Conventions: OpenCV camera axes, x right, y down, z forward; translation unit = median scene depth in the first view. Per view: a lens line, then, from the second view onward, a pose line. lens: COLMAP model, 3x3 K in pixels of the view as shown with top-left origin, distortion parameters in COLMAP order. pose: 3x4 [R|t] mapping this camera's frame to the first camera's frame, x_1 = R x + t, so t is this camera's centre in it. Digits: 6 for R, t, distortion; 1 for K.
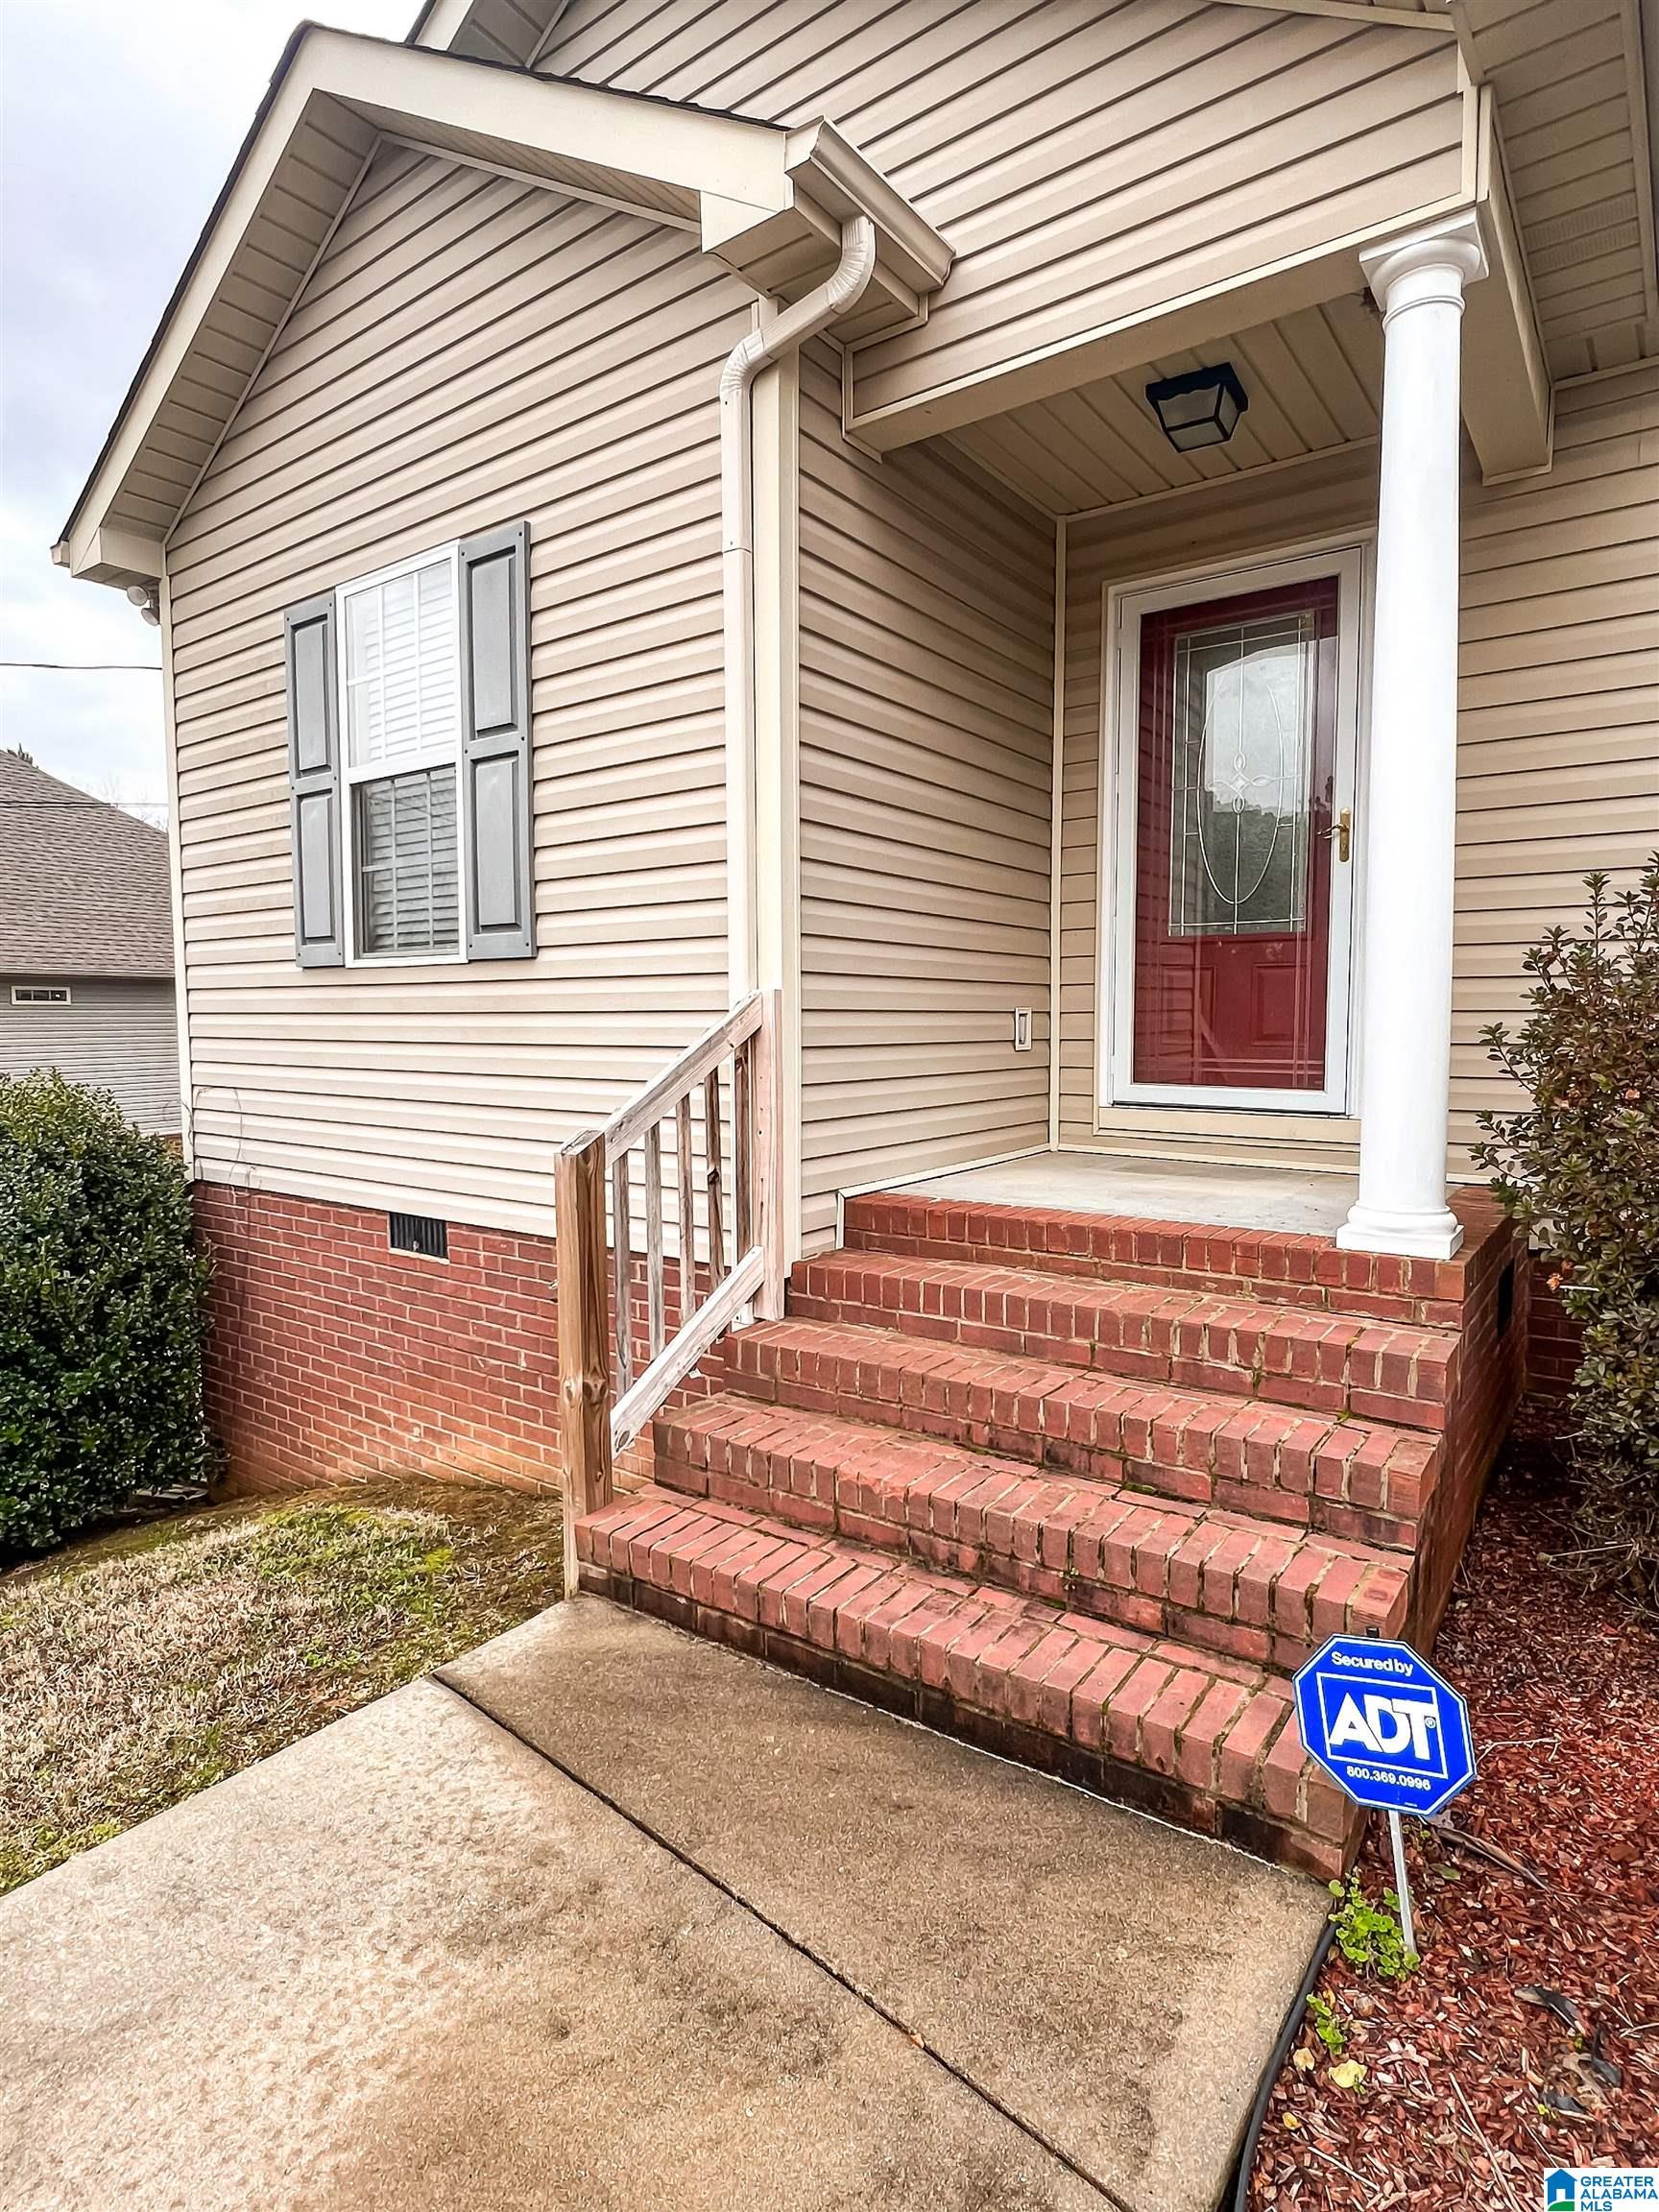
lens RADIAL K [[1162.9, 0, 829.5], [0, 1162.9, 1106.0], [0, 0, 1]] dist [-0.001510, -0.000349]
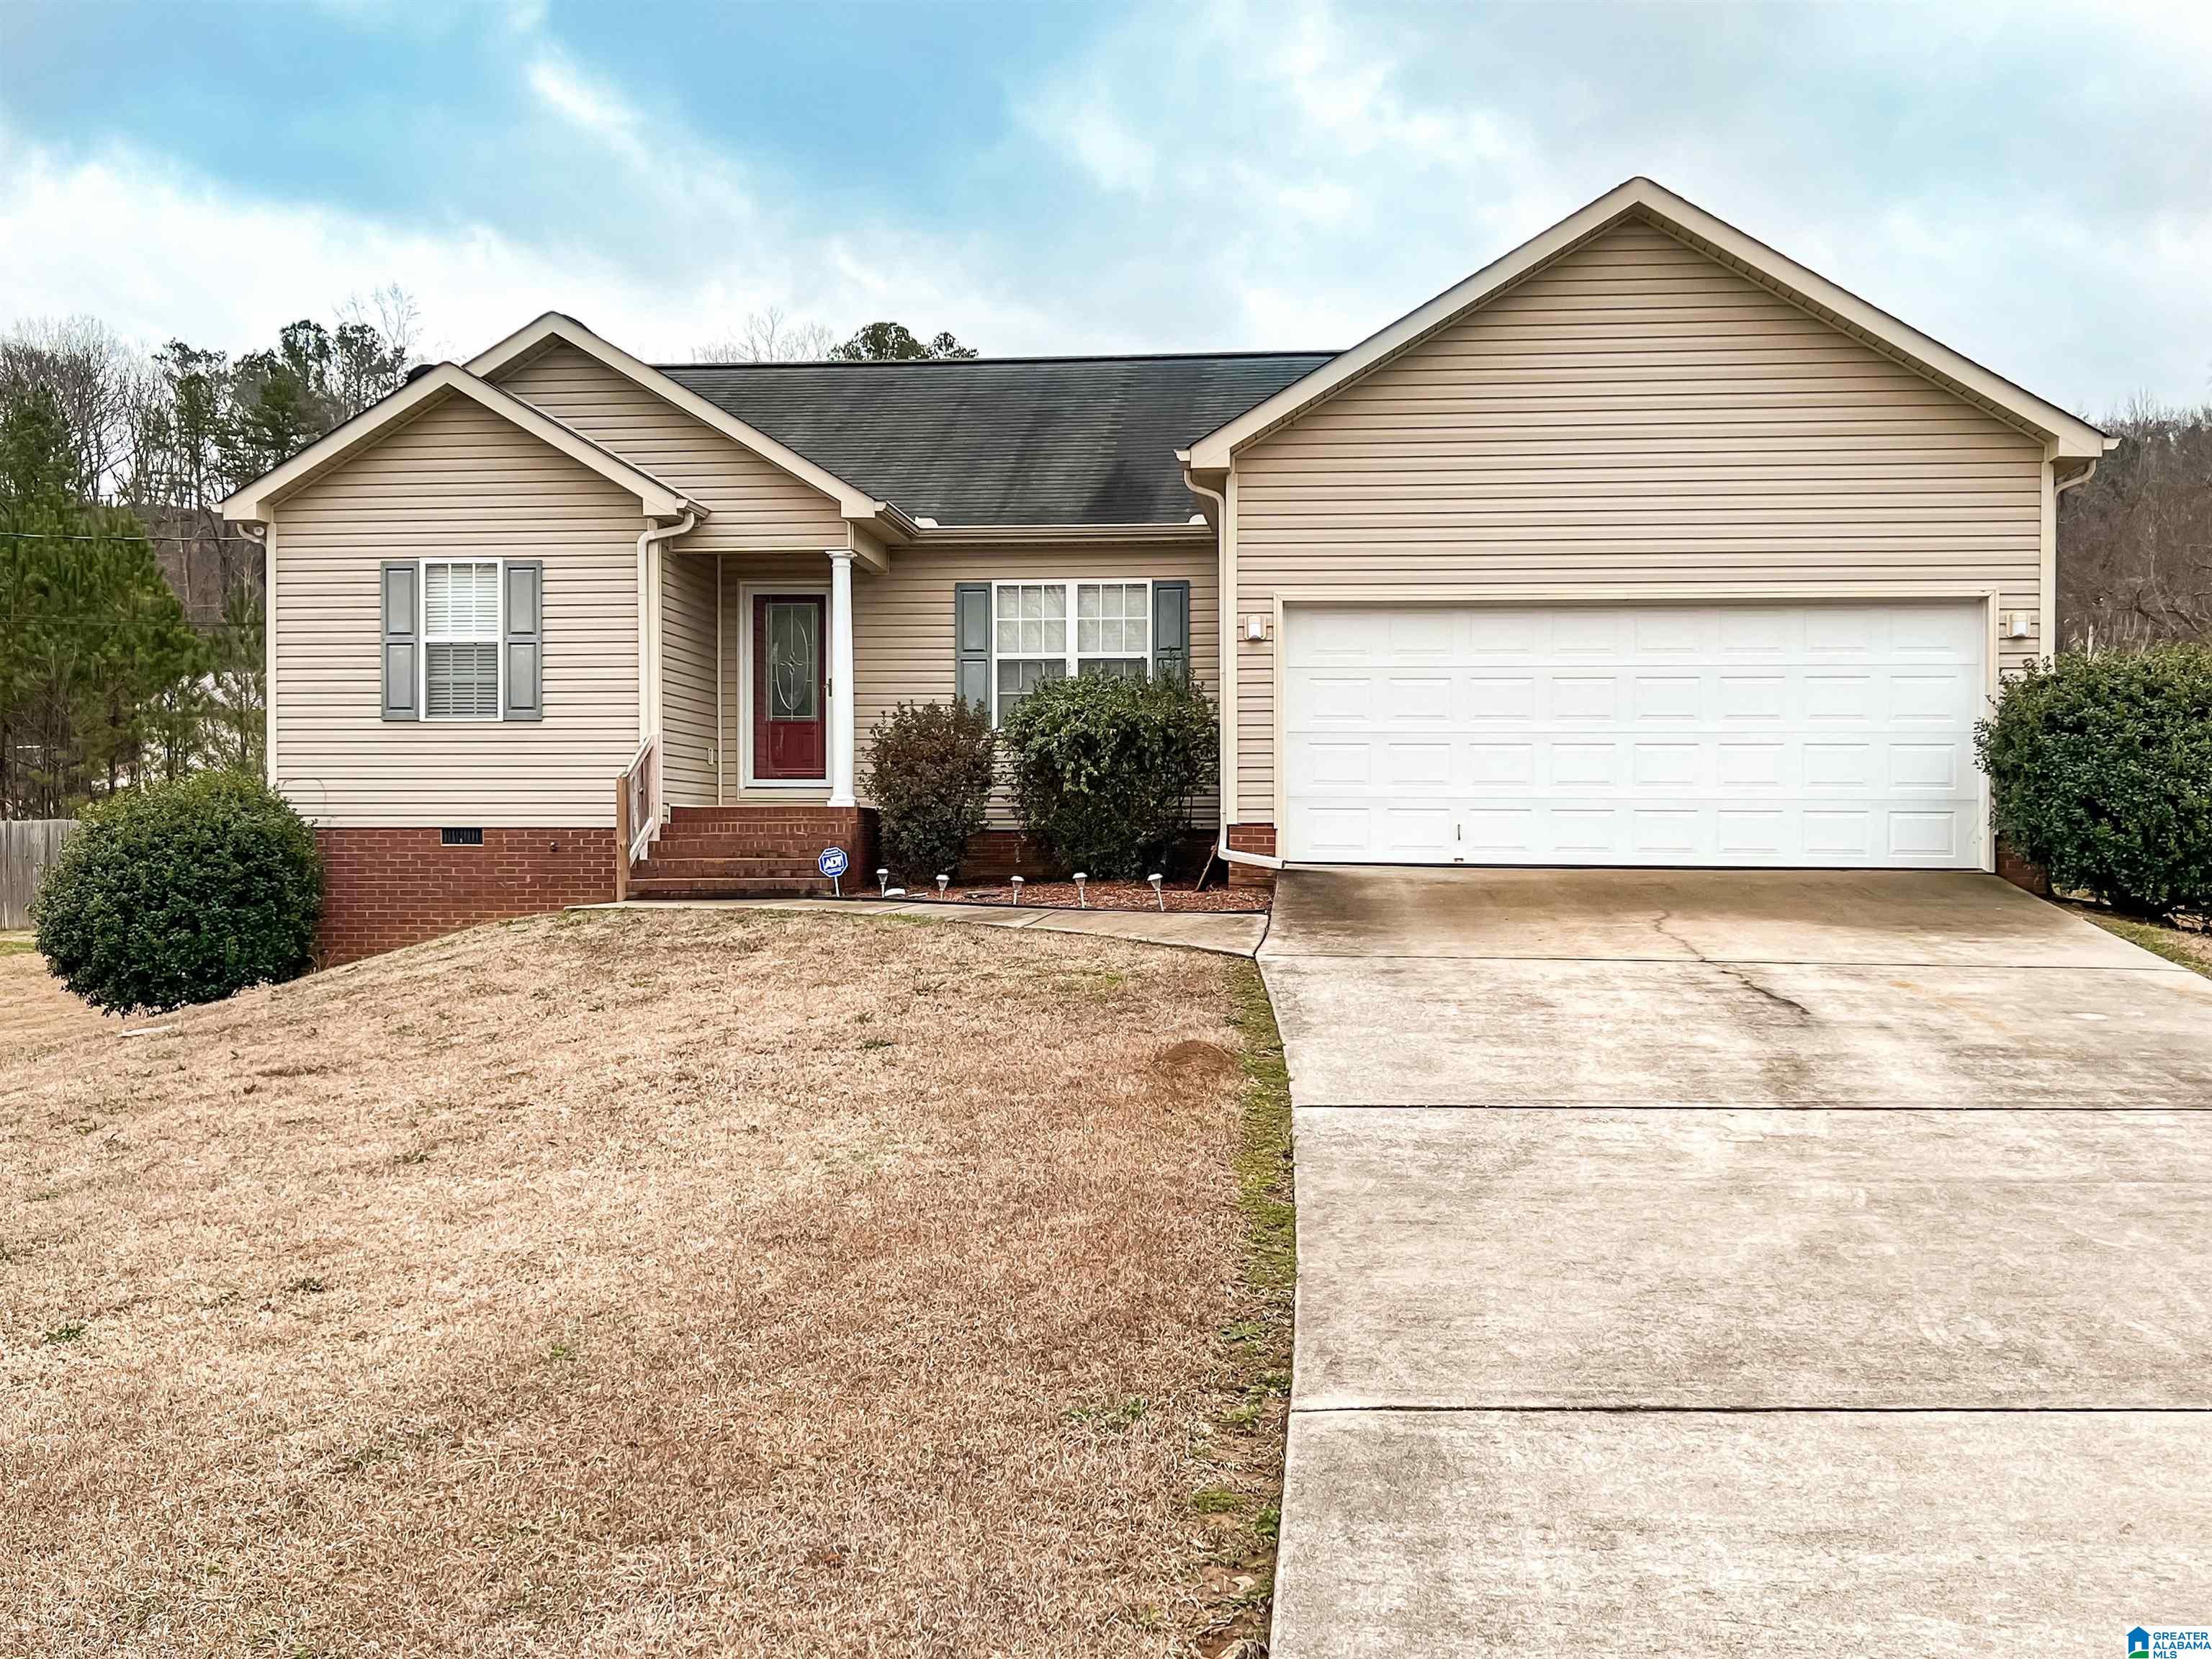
lens RADIAL K [[1766.5, 0, 1106.0], [0, 1766.5, 829.5], [0, 0, 1]] dist [0.050954, 0.000214]
pose [[0.854353, 0.004625, 0.519673, -1.246231], [0.034956, 0.997184, -0.066343, 0.428218], [-0.518517, 0.074847, 0.851786, -3.058045]]
